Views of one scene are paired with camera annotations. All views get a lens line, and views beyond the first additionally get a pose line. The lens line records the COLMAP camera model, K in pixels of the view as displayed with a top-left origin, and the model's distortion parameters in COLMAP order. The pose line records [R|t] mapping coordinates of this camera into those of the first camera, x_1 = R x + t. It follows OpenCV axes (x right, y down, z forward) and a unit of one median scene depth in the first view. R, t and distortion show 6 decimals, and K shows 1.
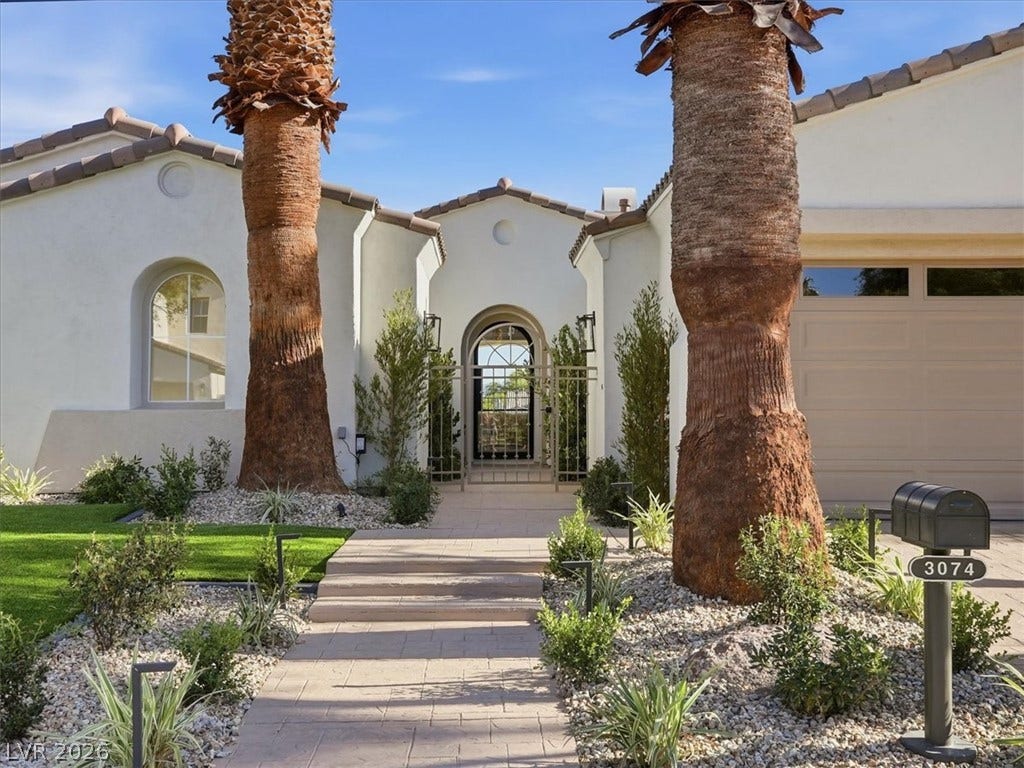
lens RADIAL K [[521.2, 0, 508.8], [0, 521.2, 377.7], [0, 0, 1]] dist [-0.001425, 0.000528]
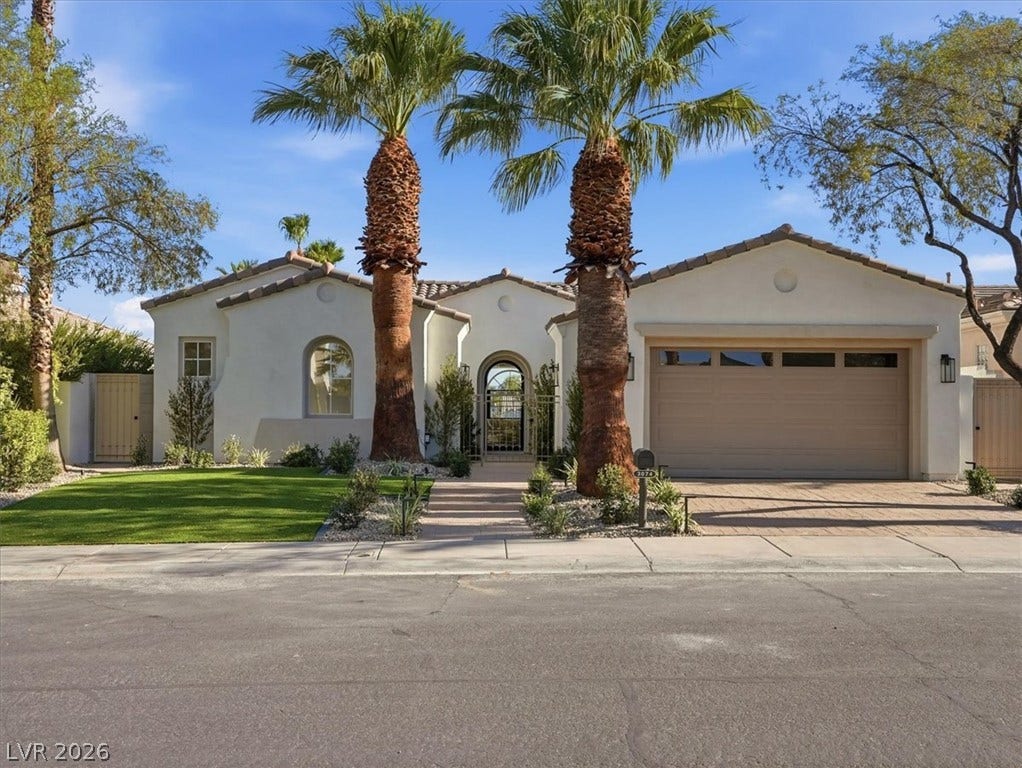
lens RADIAL K [[414.4, 0, 488.9], [0, 414.4, 386.0], [0, 0, 1]] dist [-0.000942, 0.000020]
pose [[0.999148, 0.004620, -0.041015, -0.013169], [-0.005043, 0.999935, -0.010231, -0.050644], [0.040965, 0.010430, 0.999106, -0.520654]]
